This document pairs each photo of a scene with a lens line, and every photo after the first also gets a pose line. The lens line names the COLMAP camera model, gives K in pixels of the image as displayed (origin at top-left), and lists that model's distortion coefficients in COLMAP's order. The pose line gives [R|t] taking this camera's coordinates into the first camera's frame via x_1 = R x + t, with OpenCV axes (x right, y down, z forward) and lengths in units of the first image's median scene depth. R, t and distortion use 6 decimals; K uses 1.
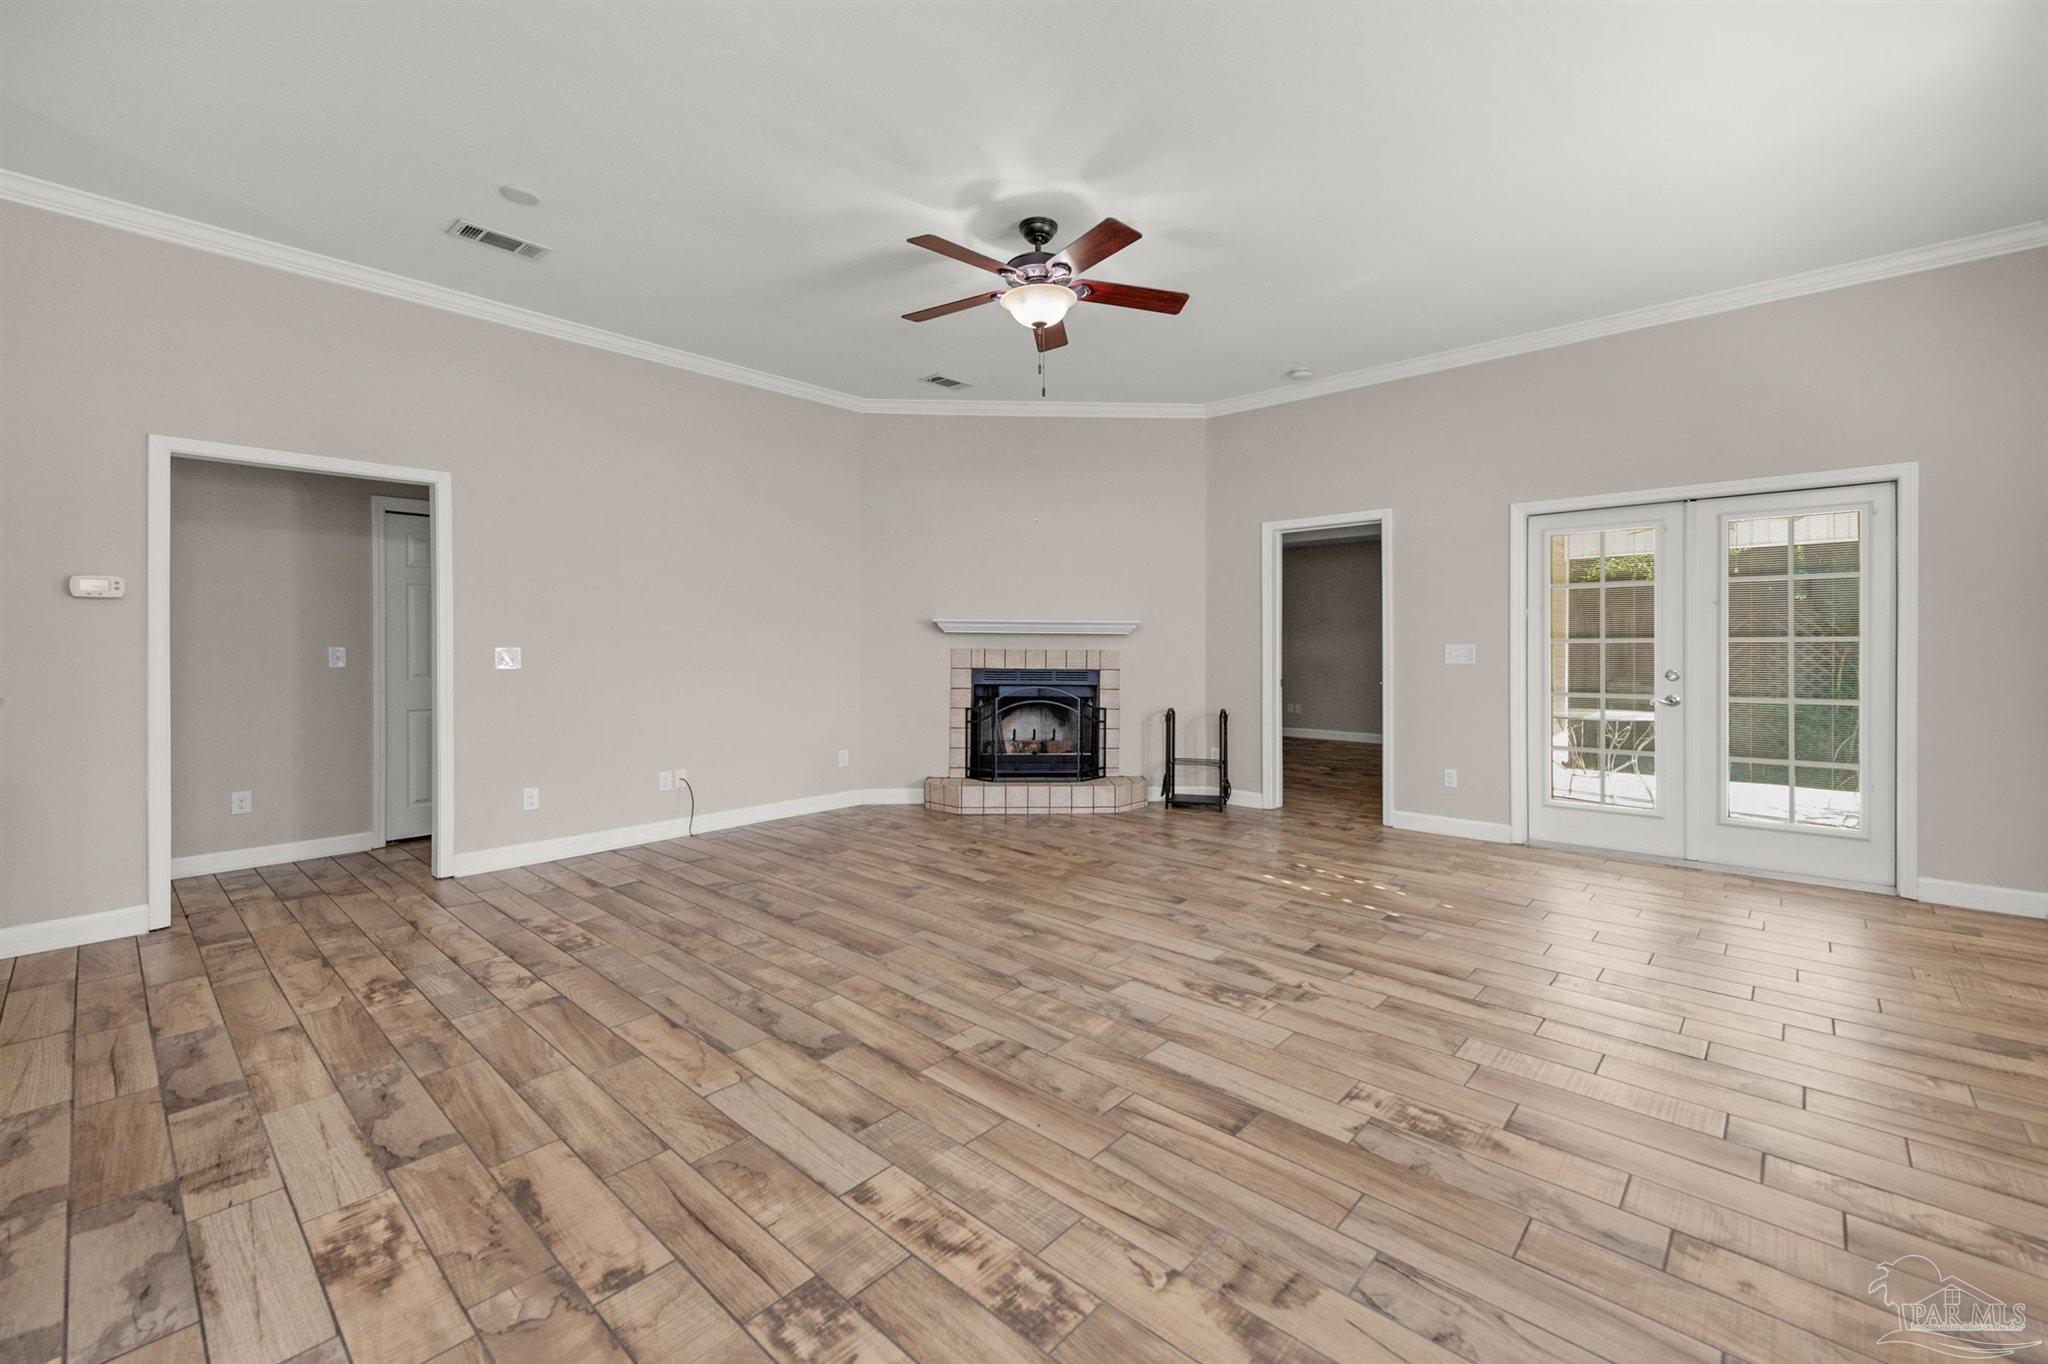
lens RADIAL K [[829.3, 0, 1038.1], [0, 829.3, 663.5], [0, 0, 1]] dist [0.010458, -0.000454]
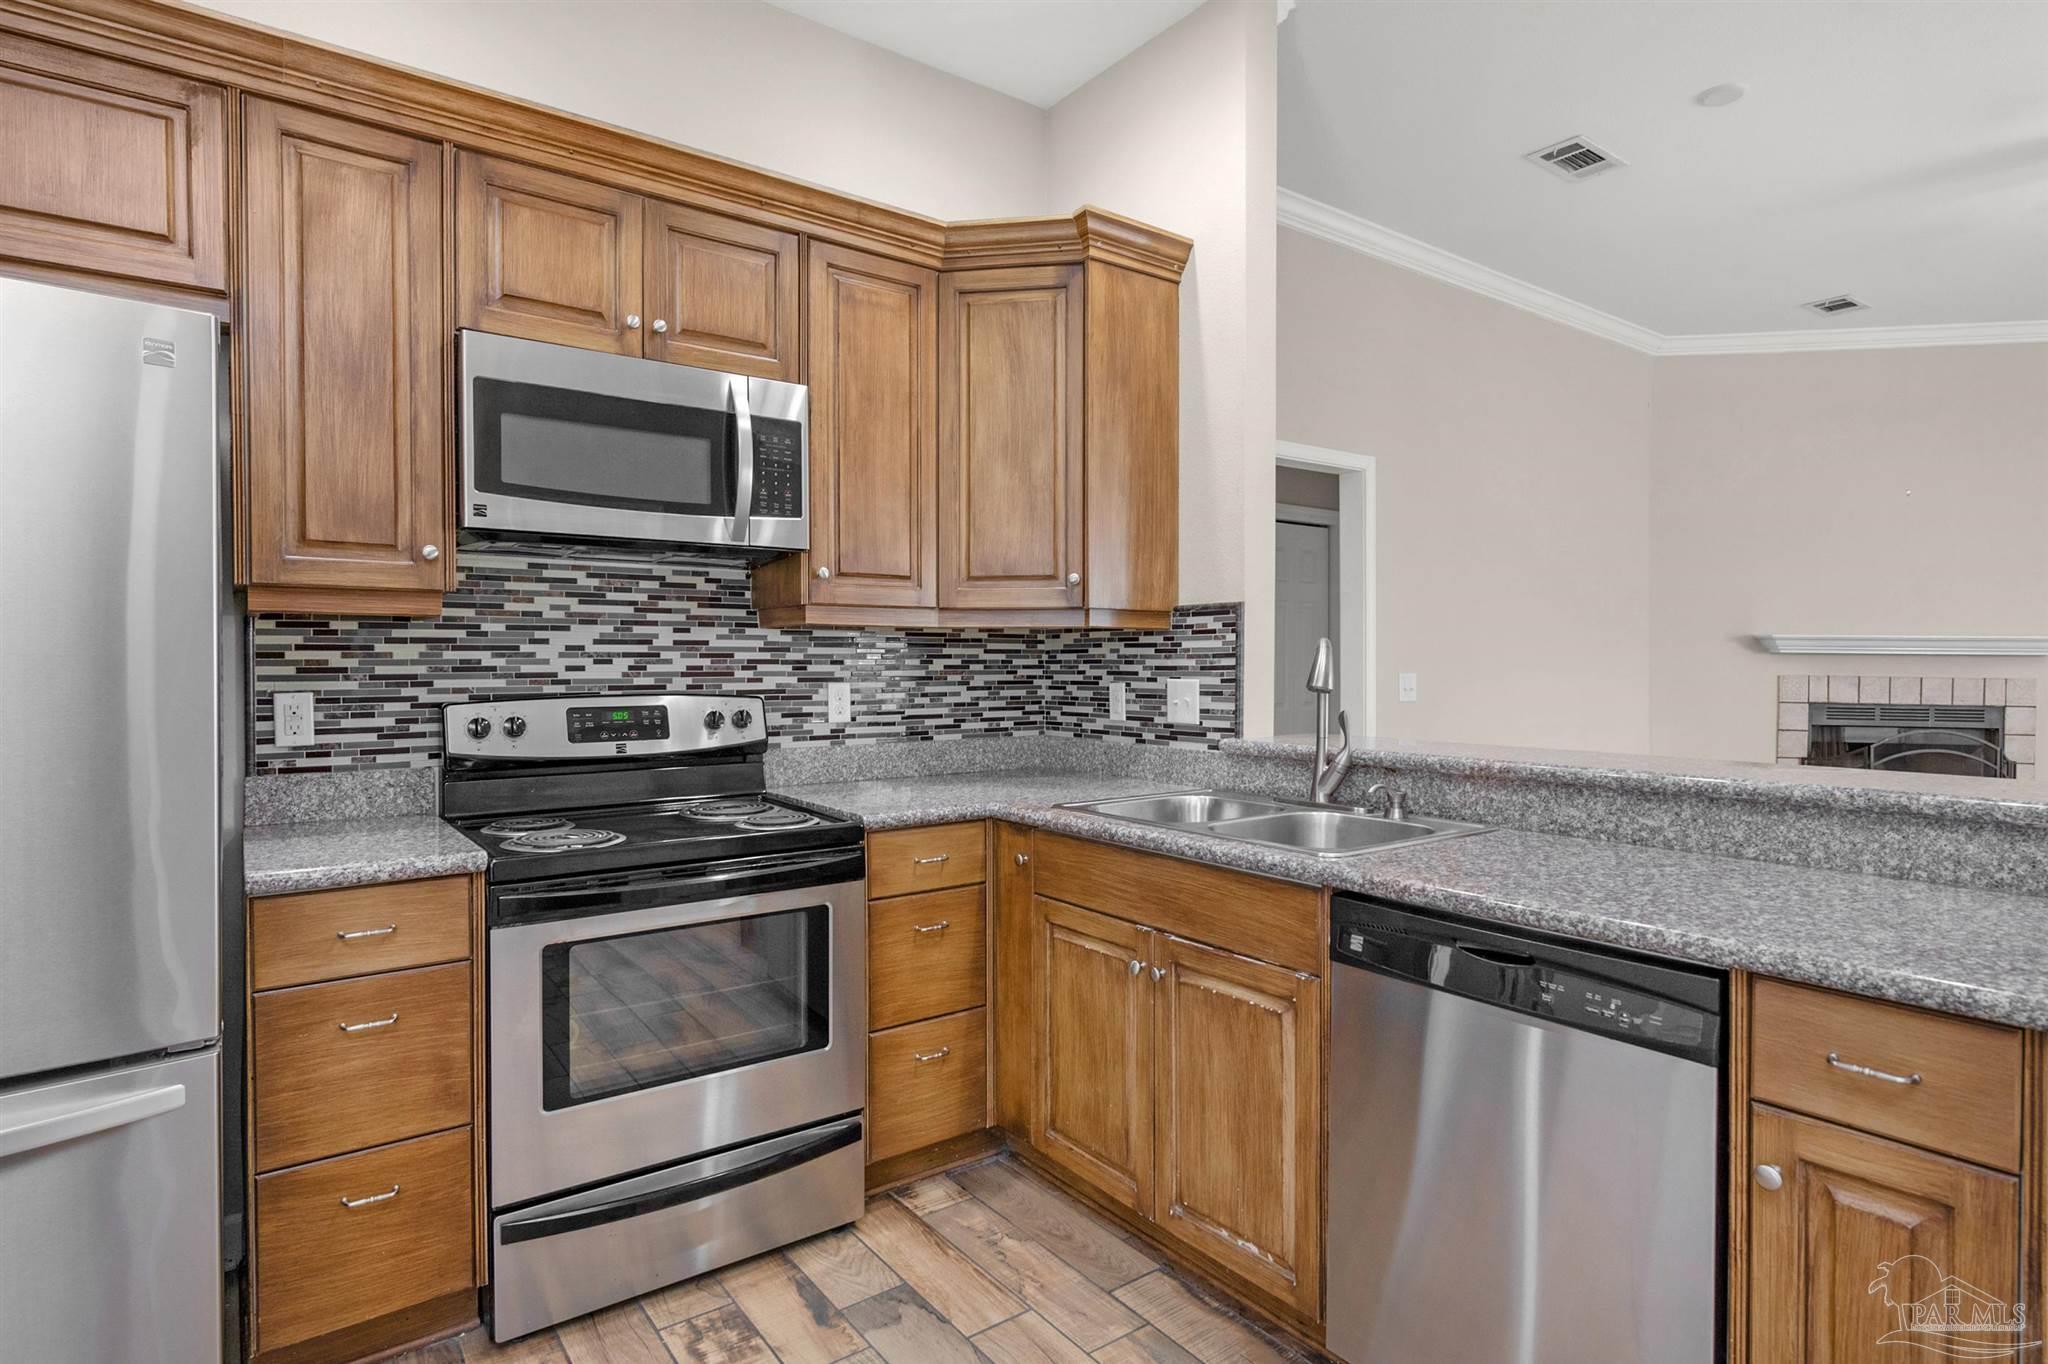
lens RADIAL K [[1065.5, 0, 1006.9], [0, 1065.5, 669.0], [0, 0, 1]] dist [0.013677, -0.011768]
pose [[0.976173, -0.003565, -0.216965, -1.175003], [0.000151, 0.999876, -0.015751, -0.017912], [0.216994, 0.015343, 0.976052, -0.158376]]
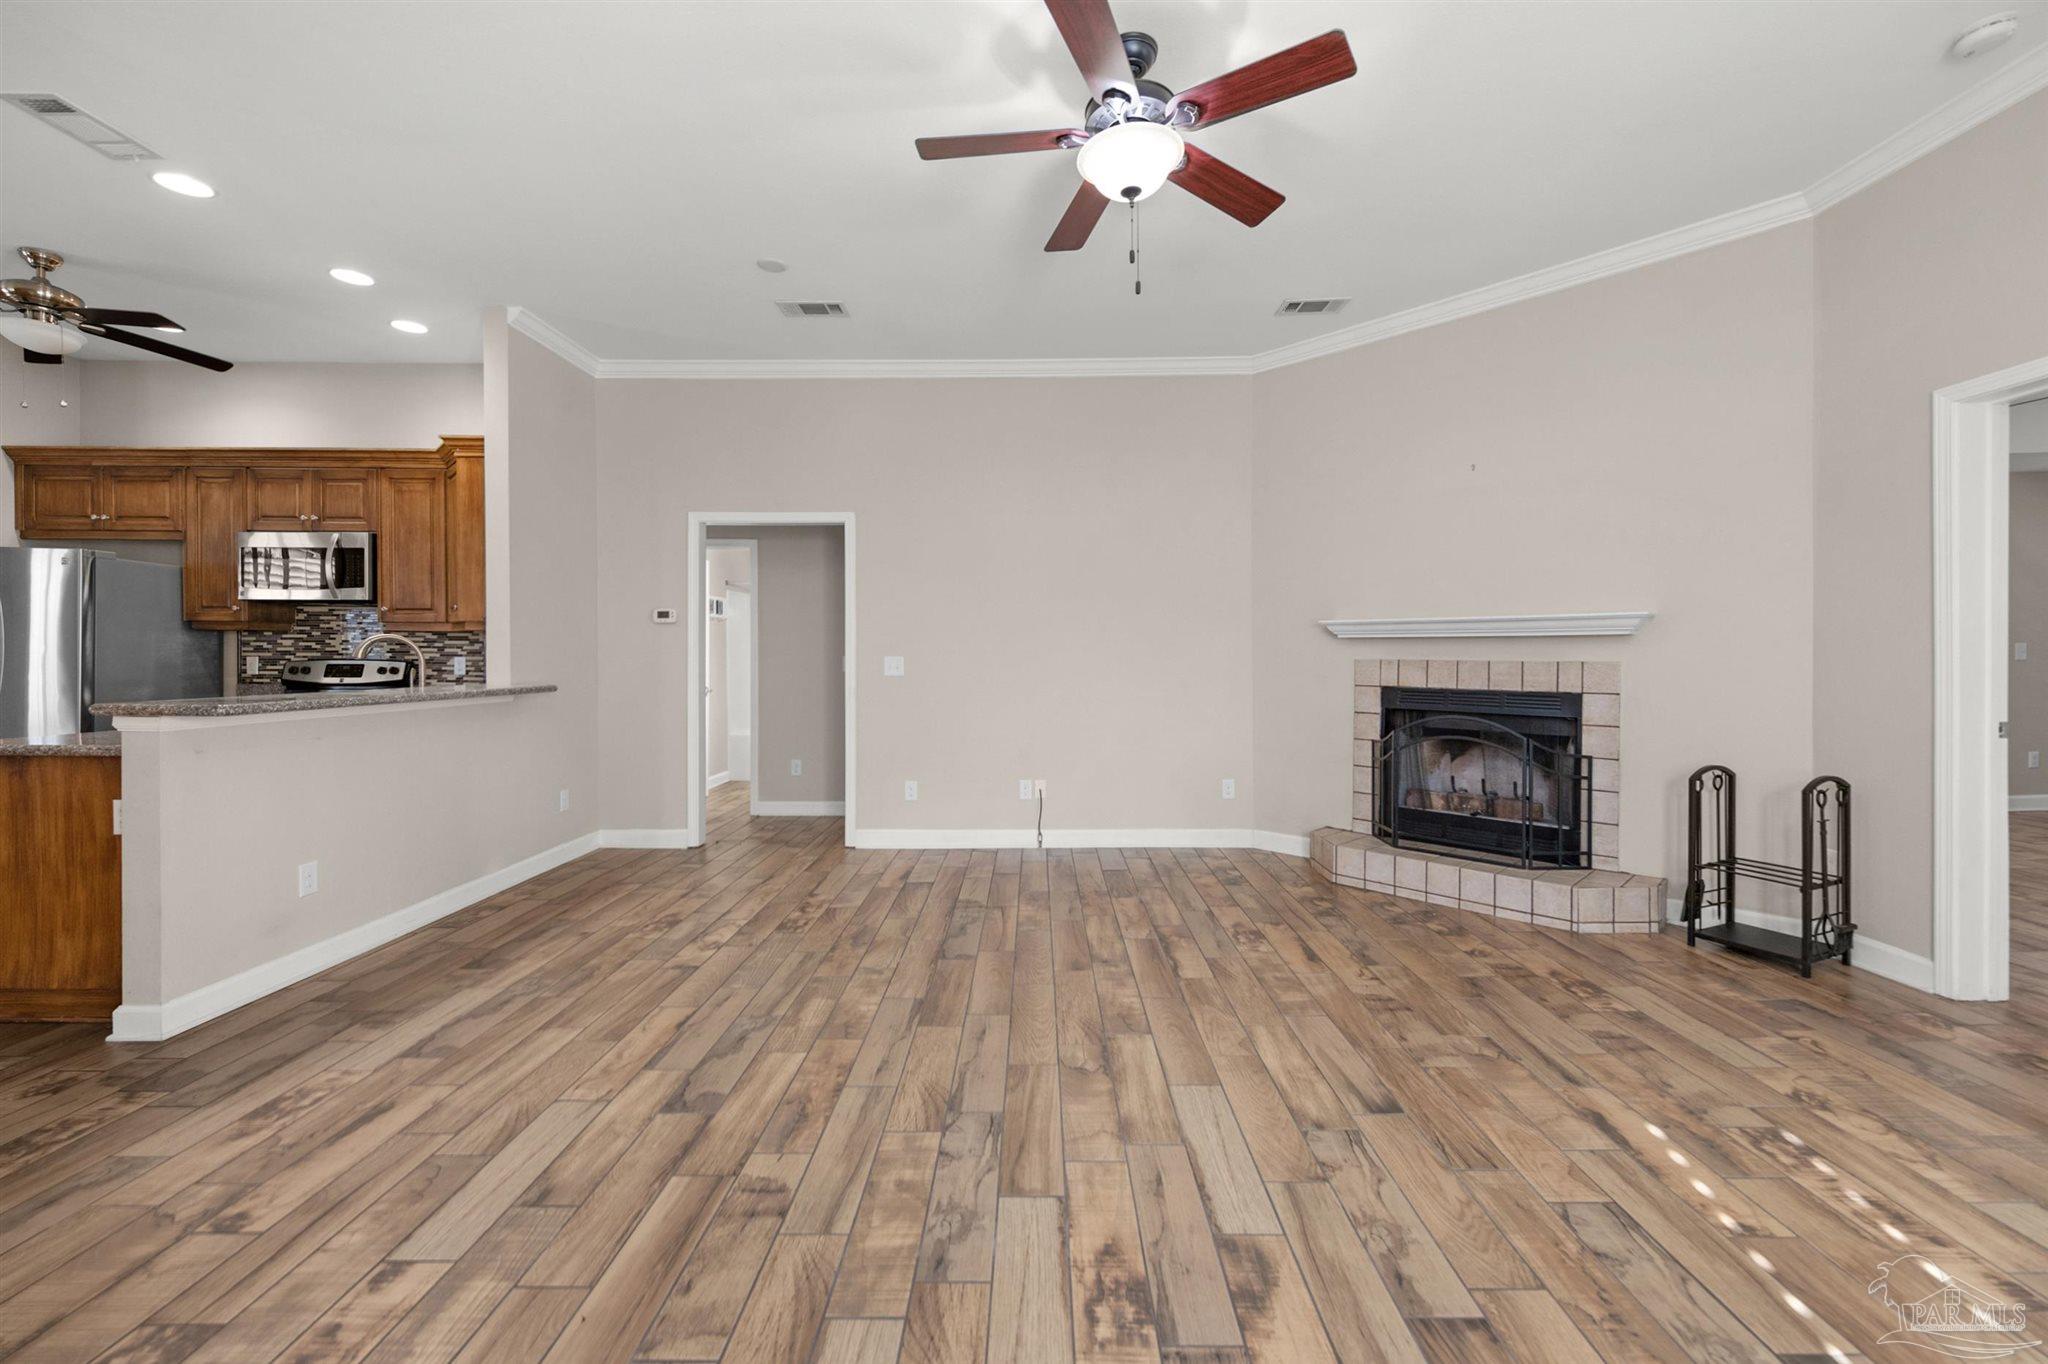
lens RADIAL K [[822.0, 0, 1032.8], [0, 822.0, 664.0], [0, 0, 1]] dist [-0.002077, 0.000850]
pose [[0.670906, 0.014030, -0.741410, 0.550894], [-0.020326, 0.999793, 0.000527, -0.031348], [0.741264, 0.014716, 0.671052, 0.536857]]
